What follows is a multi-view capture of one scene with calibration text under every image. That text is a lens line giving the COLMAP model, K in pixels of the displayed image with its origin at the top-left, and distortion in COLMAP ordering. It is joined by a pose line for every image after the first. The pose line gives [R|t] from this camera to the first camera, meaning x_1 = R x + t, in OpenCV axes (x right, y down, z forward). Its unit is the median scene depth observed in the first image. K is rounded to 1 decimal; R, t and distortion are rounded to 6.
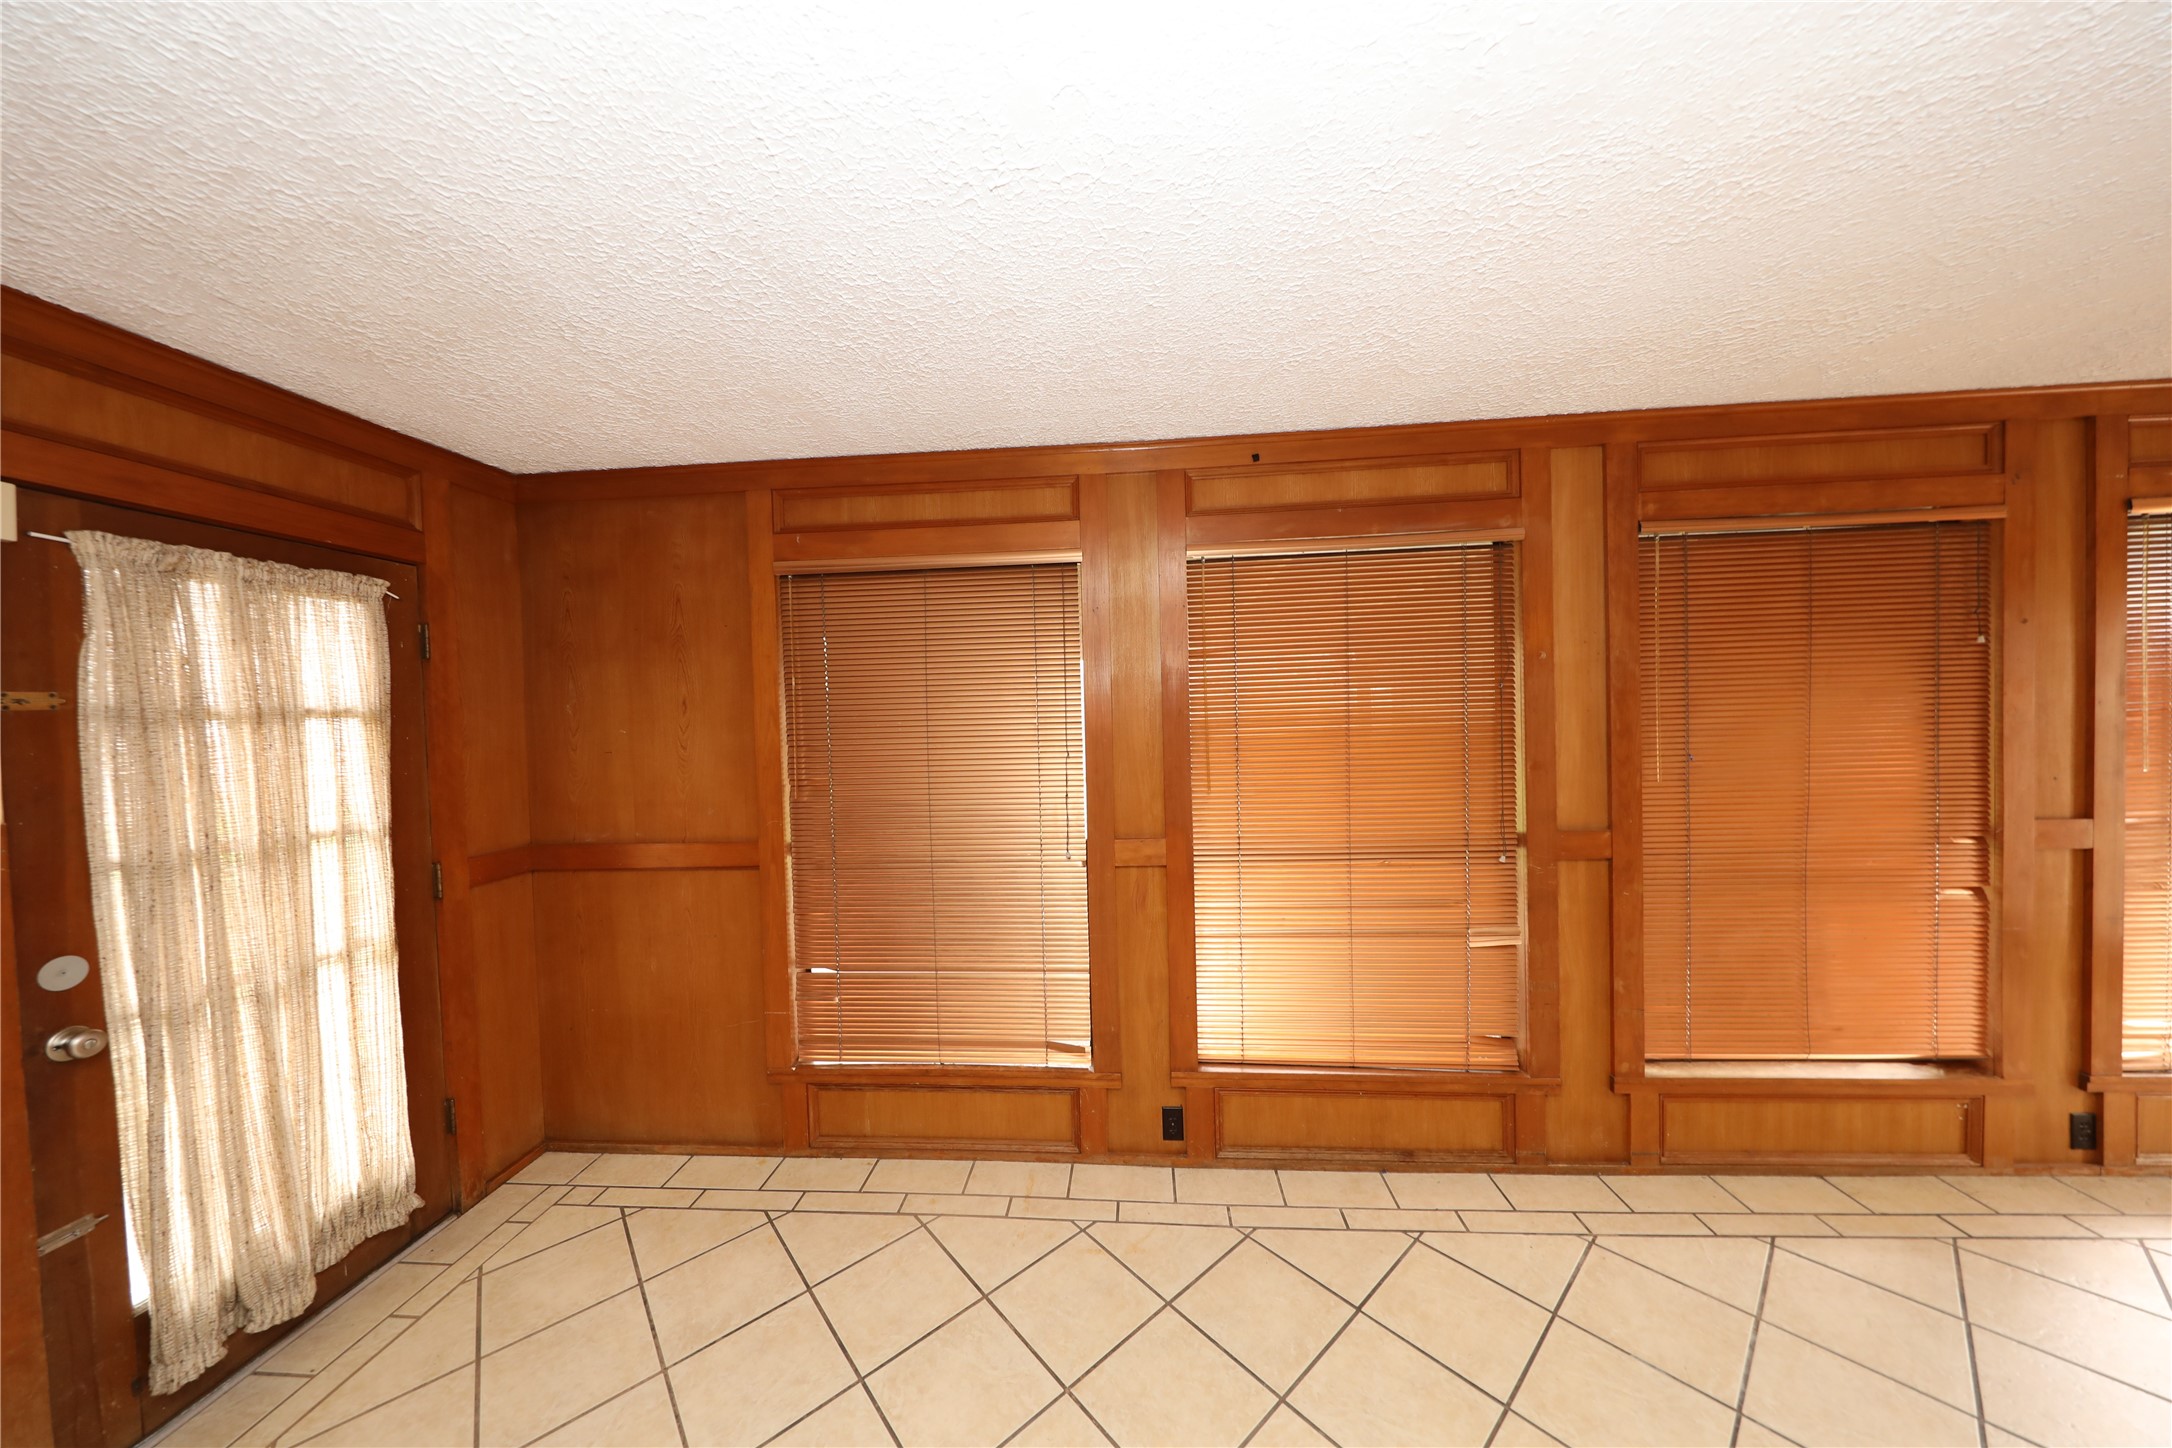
lens RADIAL K [[722.1, 0, 1056.5], [0, 722.1, 716.2], [0, 0, 1]] dist [-0.006761, 0.000083]
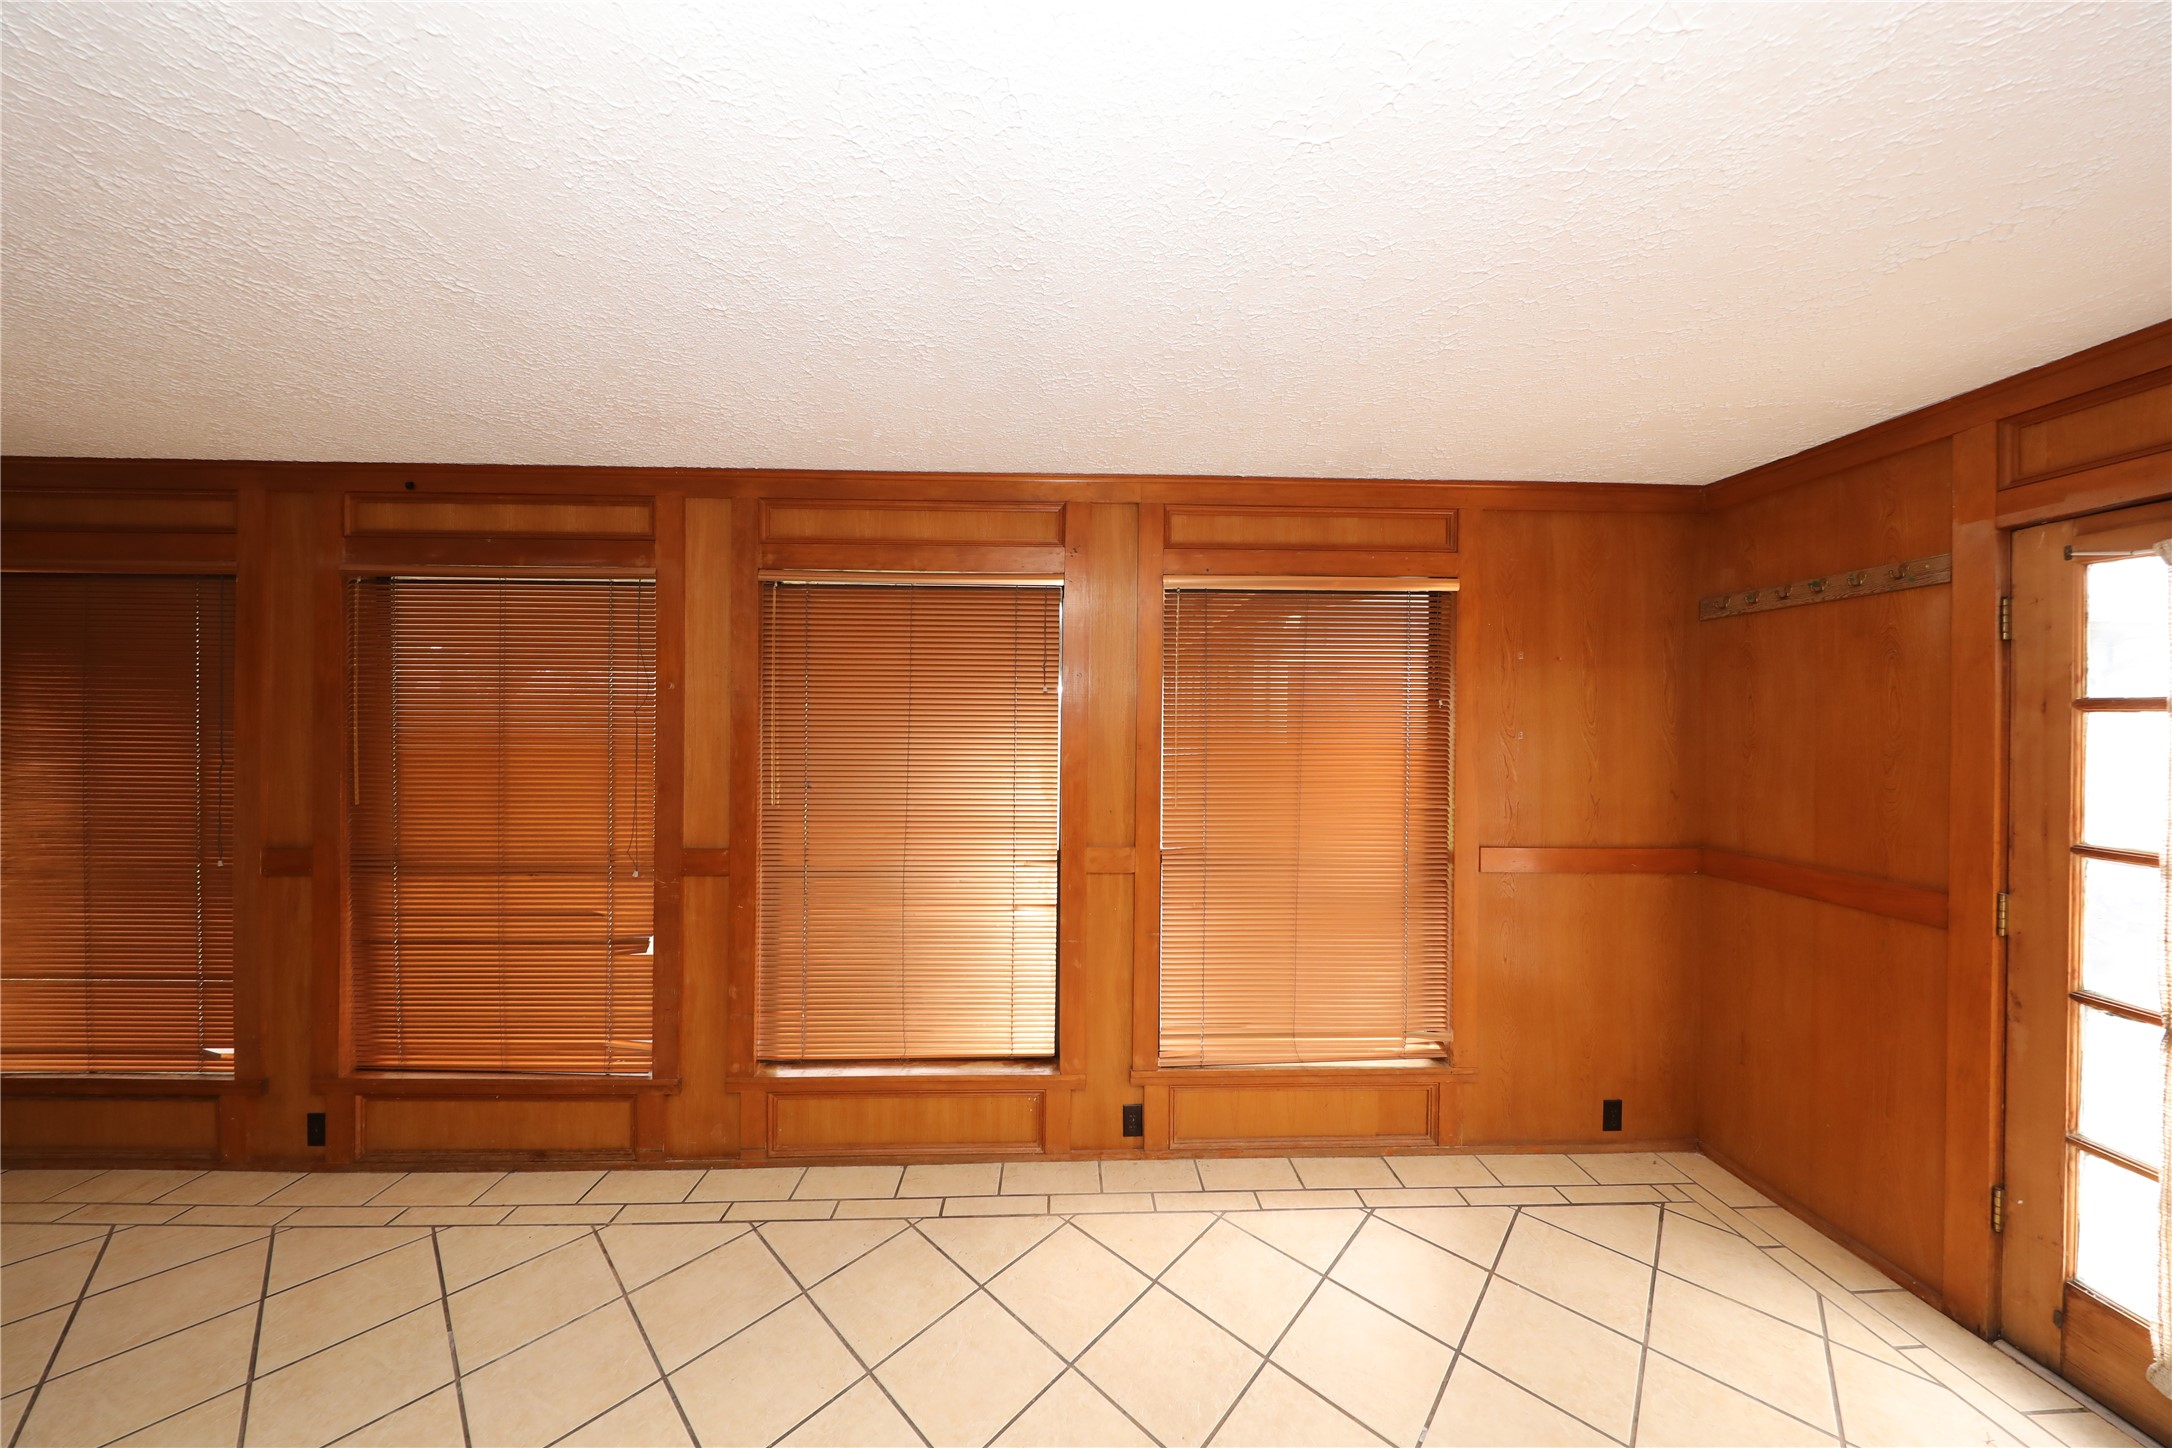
lens RADIAL K [[685.2, 0, 1091.9], [0, 685.2, 726.1], [0, 0, 1]] dist [-0.007074, -0.000458]
pose [[0.992029, 0.035709, 0.120846, 0.546029], [-0.034450, 0.999328, -0.012489, -0.015655], [-0.121211, 0.008226, 0.992593, -0.043401]]
